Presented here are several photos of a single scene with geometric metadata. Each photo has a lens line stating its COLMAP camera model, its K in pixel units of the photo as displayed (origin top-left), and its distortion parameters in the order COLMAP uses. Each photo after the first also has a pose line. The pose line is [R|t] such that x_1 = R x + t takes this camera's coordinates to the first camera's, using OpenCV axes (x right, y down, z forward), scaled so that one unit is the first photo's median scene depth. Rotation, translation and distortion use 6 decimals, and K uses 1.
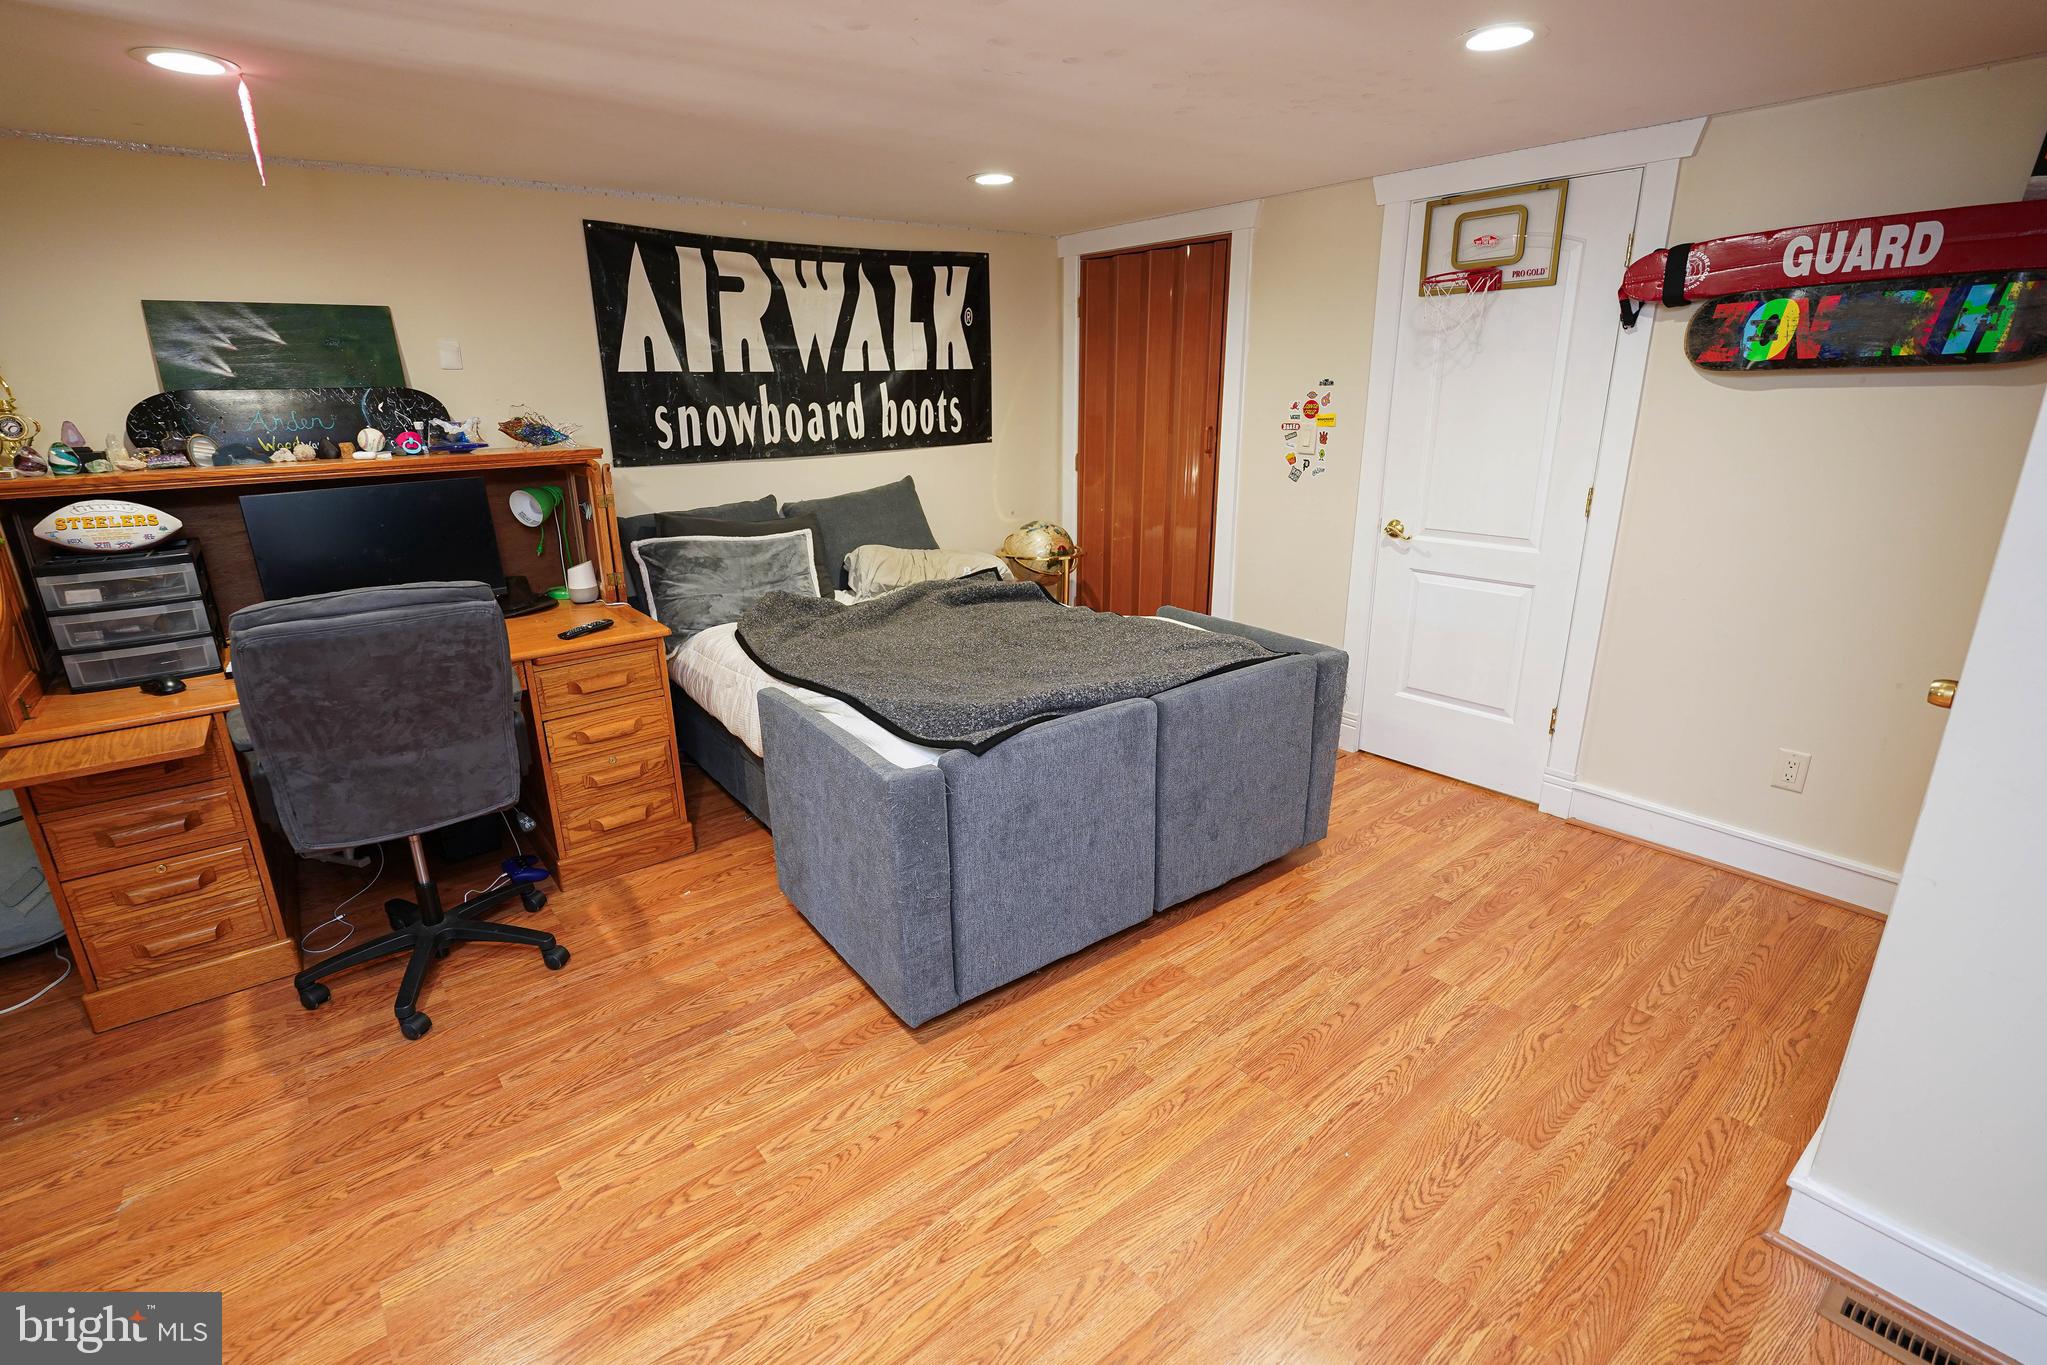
lens RADIAL K [[941.3, 0, 1023.5], [0, 941.3, 682.5], [0, 0, 1]] dist [-0.004110, 0.000705]
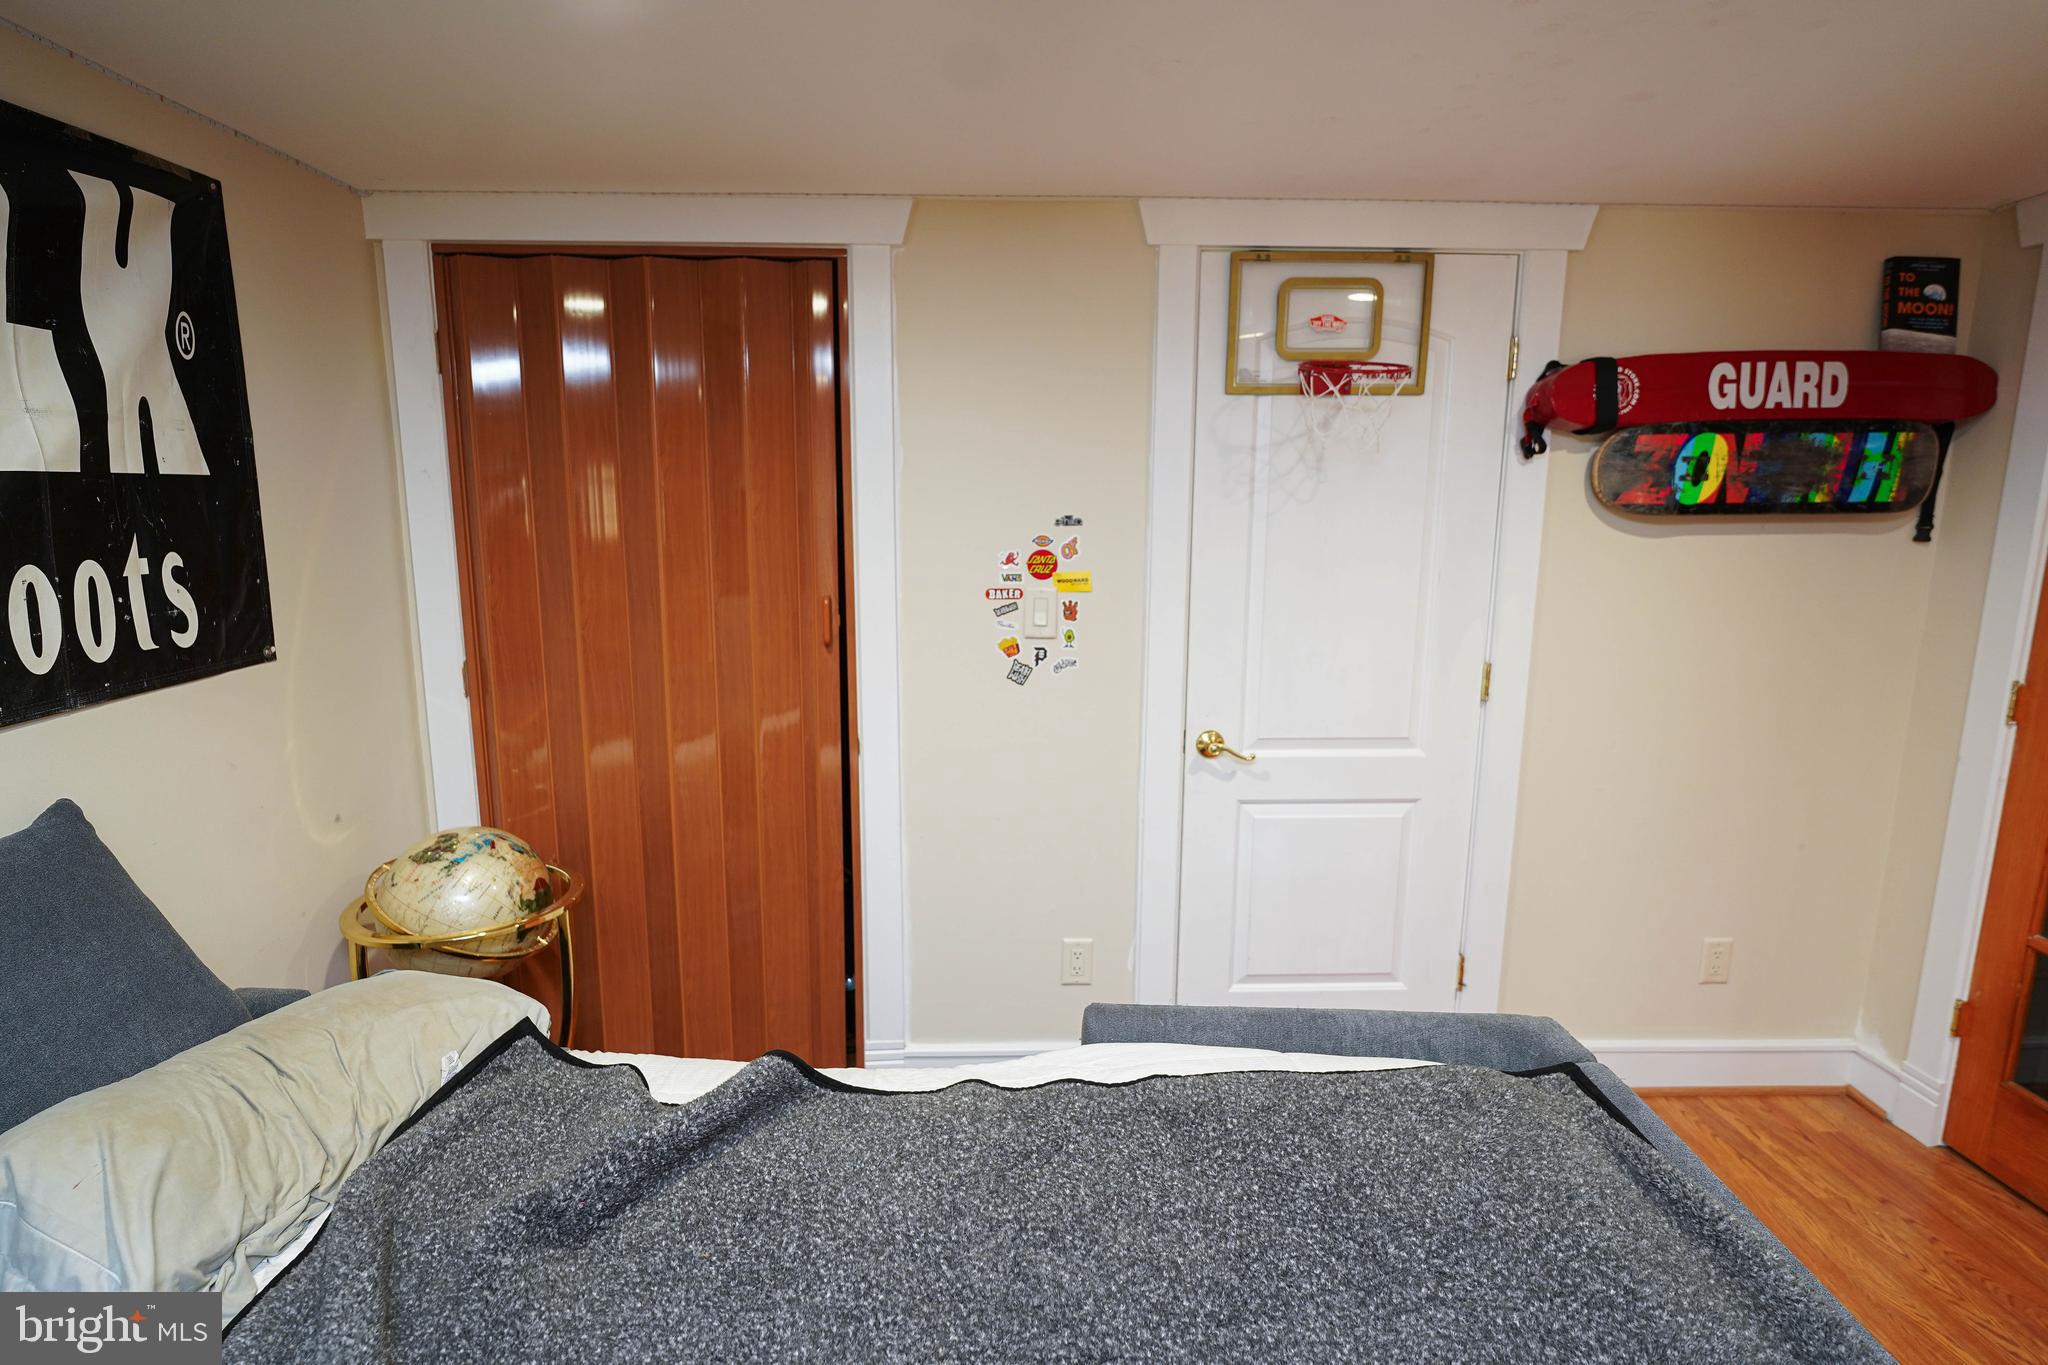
lens RADIAL K [[1016.2, 0, 994.4], [0, 1016.2, 692.7], [0, 0, 1]] dist [-0.000696, -0.001982]
pose [[0.622048, -0.126737, 0.772654, -0.257011], [0.224663, 0.974209, -0.021073, -0.246181], [-0.750056, 0.186695, 0.634477, 0.758725]]
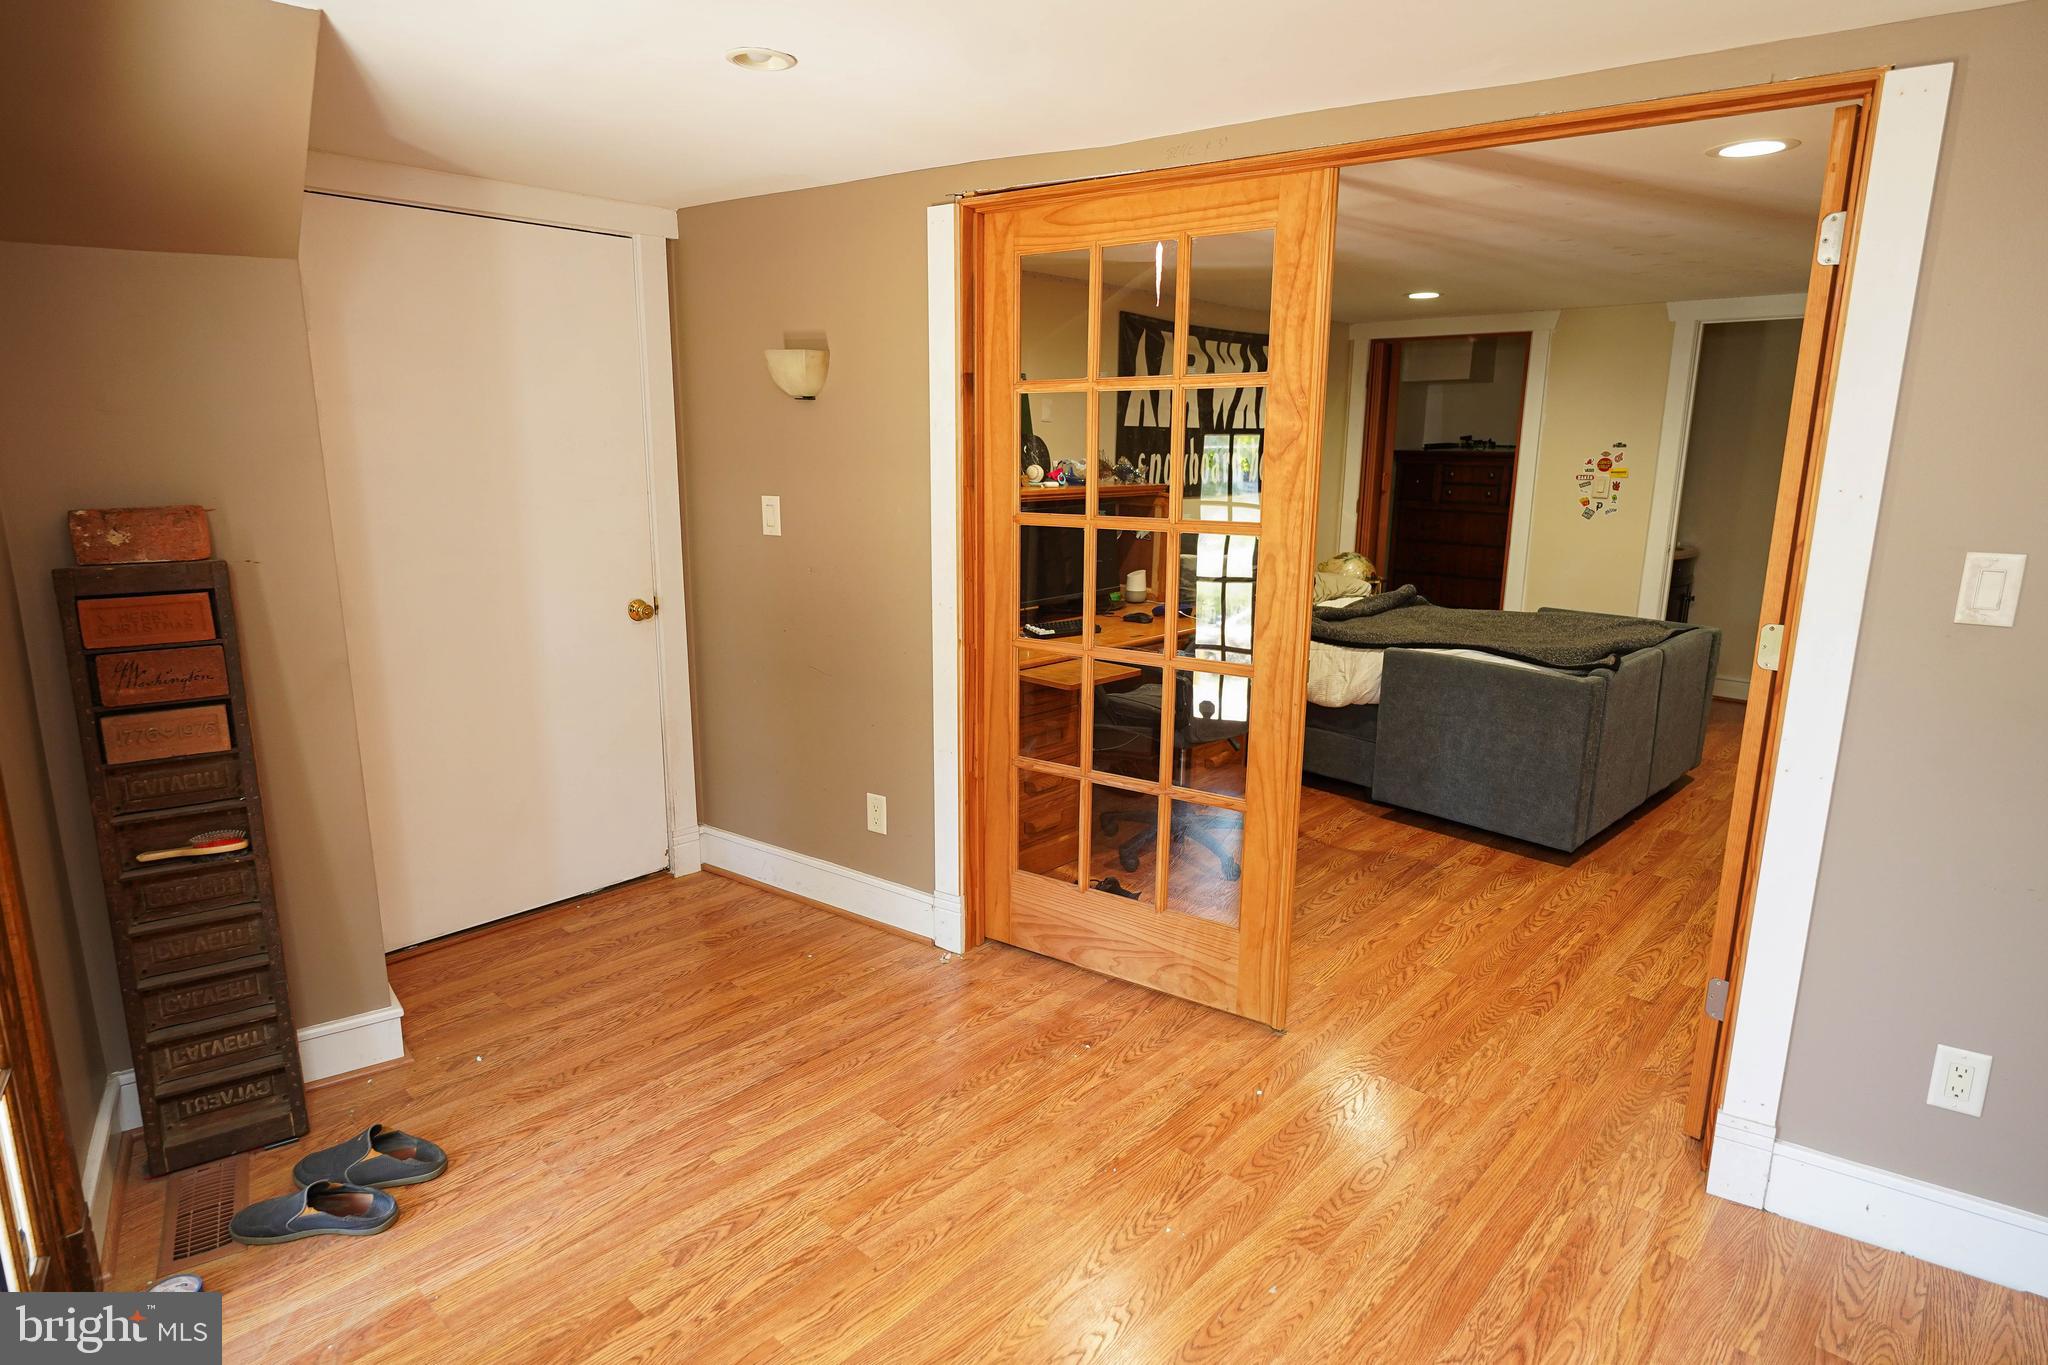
lens RADIAL K [[1108.8, 0, 1024.0], [0, 1108.8, 682.5], [0, 0, 1]] dist [0.004002, 0.000533]
pose [[0.989562, -0.010110, 0.143755, -0.873151], [0.023359, 0.995598, -0.090773, 0.163894], [-0.142204, 0.093183, 0.985441, -0.470648]]
